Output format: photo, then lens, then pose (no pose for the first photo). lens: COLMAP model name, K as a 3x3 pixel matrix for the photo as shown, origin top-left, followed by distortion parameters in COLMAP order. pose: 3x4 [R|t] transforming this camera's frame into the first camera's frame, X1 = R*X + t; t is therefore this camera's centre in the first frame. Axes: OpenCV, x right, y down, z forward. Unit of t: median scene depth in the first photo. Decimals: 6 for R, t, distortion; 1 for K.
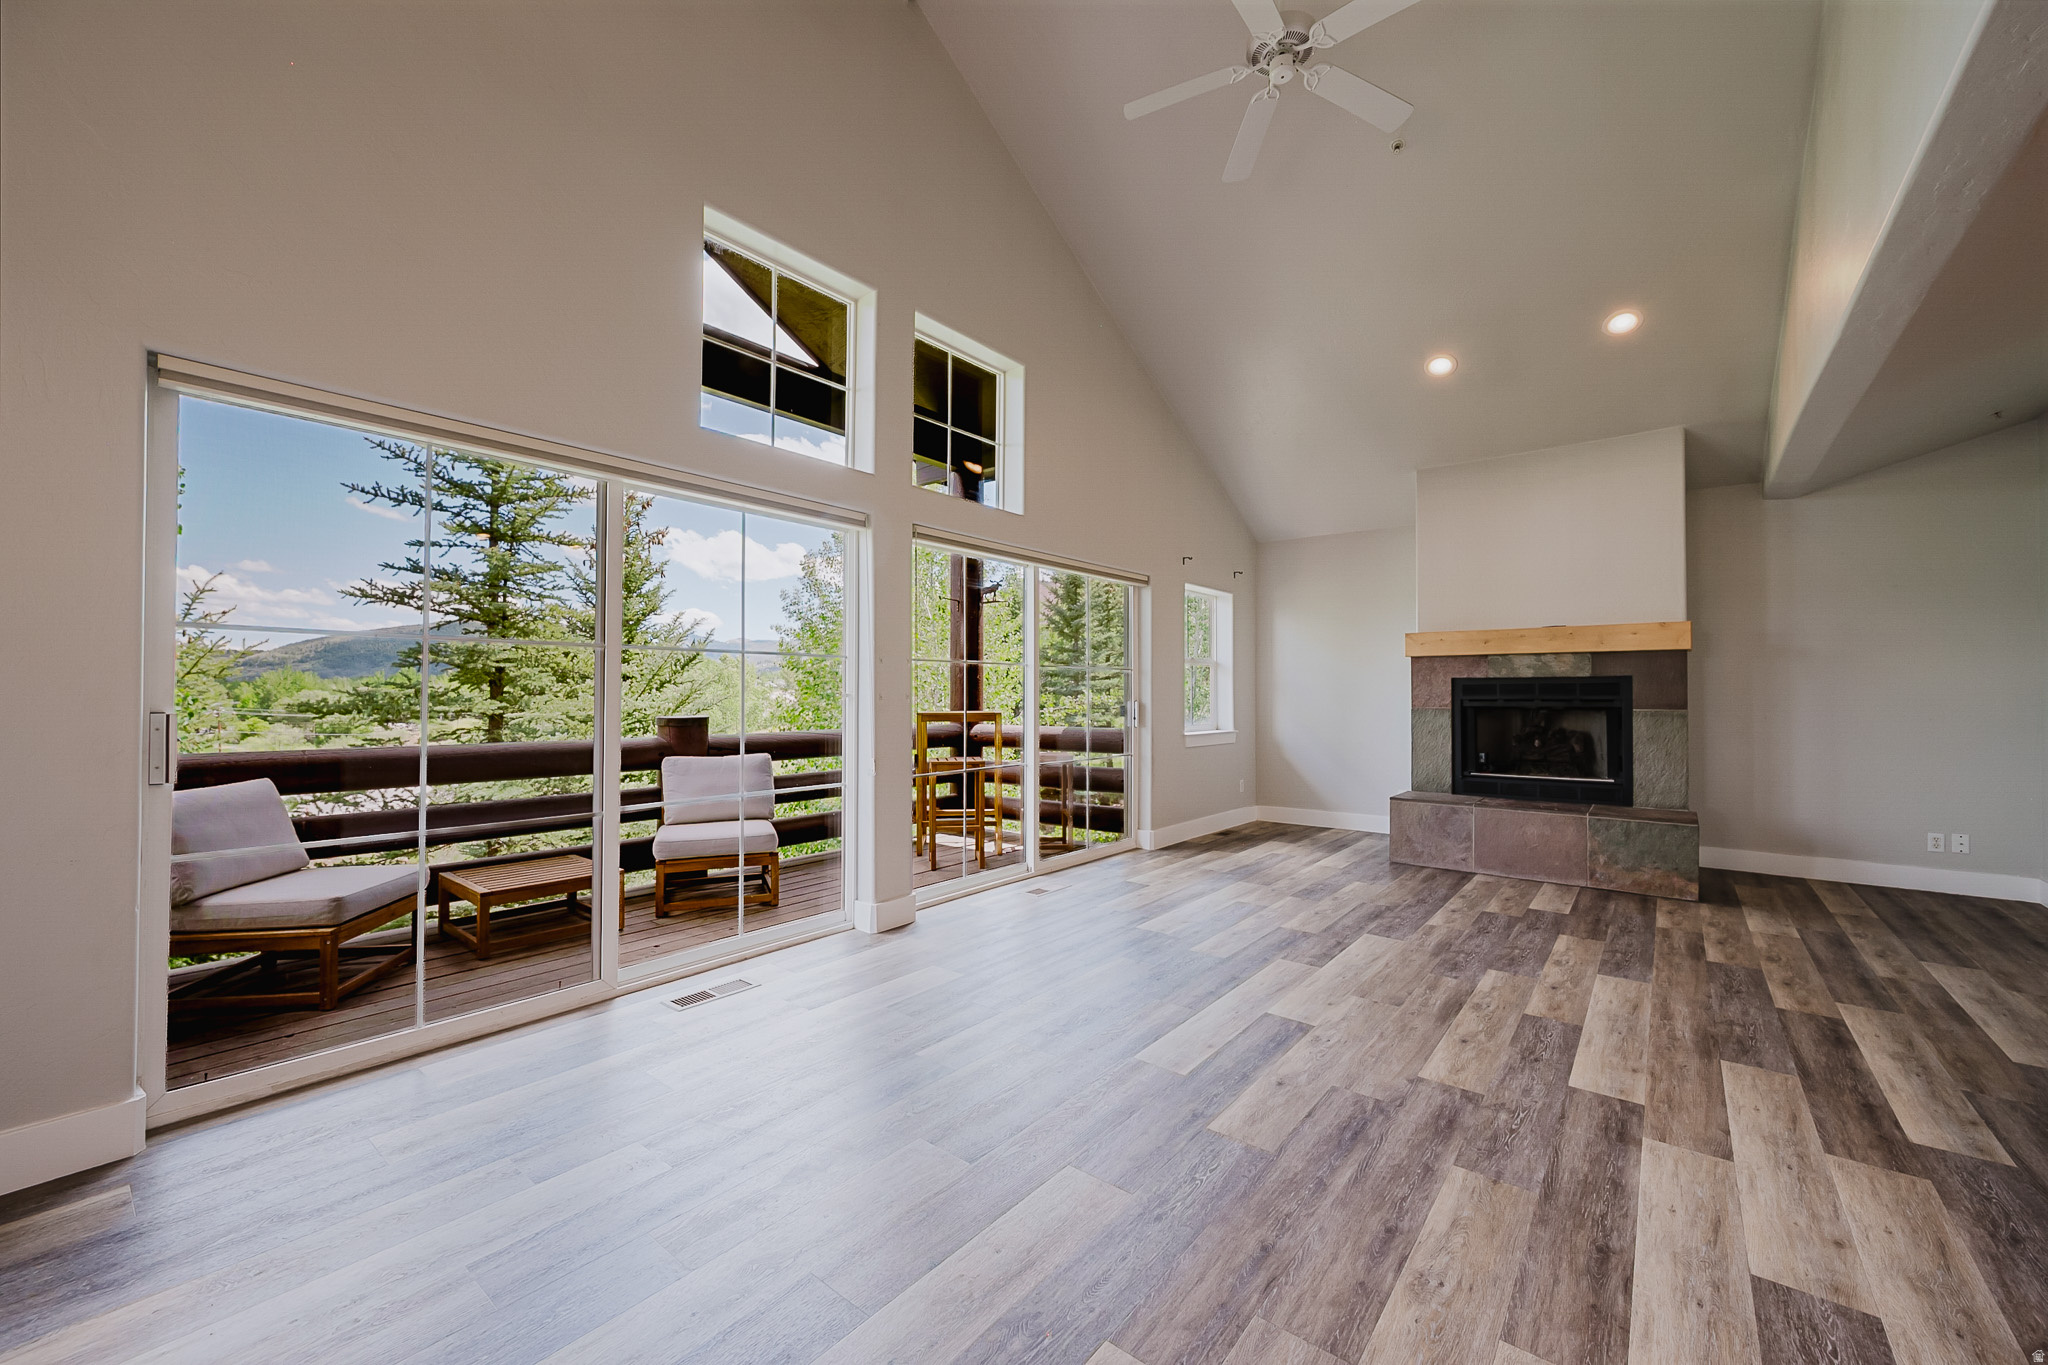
lens RADIAL K [[806.7, 0, 1024.9], [0, 806.7, 688.8], [0, 0, 1]] dist [-0.000337, -0.000510]
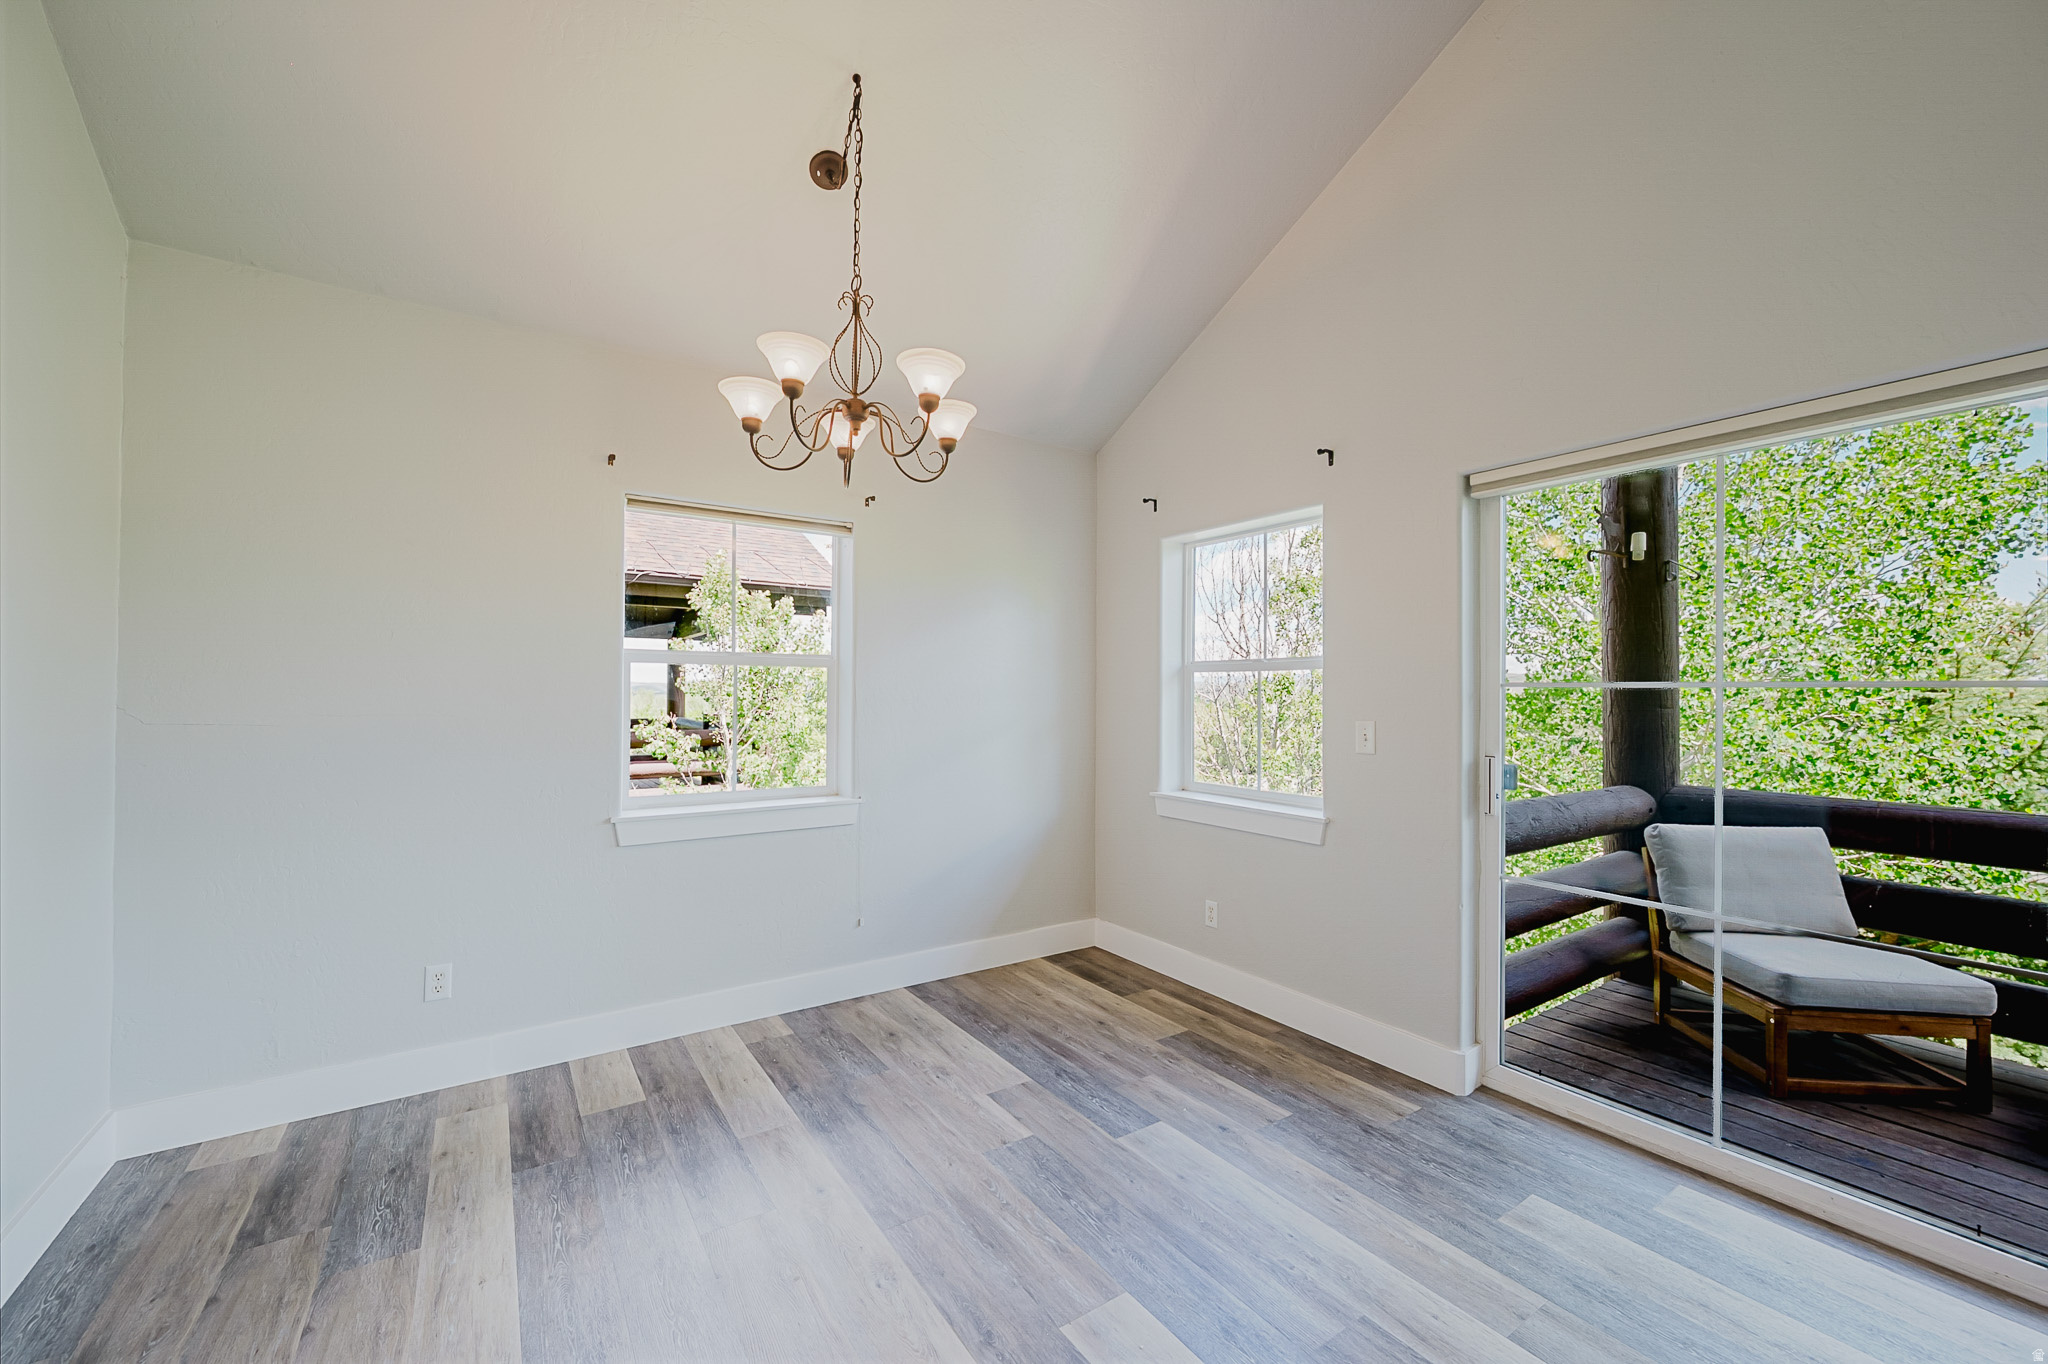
lens RADIAL K [[806.7, 0, 1033.8], [0, 806.7, 684.9], [0, 0, 1]] dist [-0.000337, -0.000510]
pose [[-0.290500, -0.015486, -0.956750, 0.144273], [0.000788, 0.999865, -0.016423, -0.026398], [0.956875, -0.005525, -0.290448, 0.297823]]
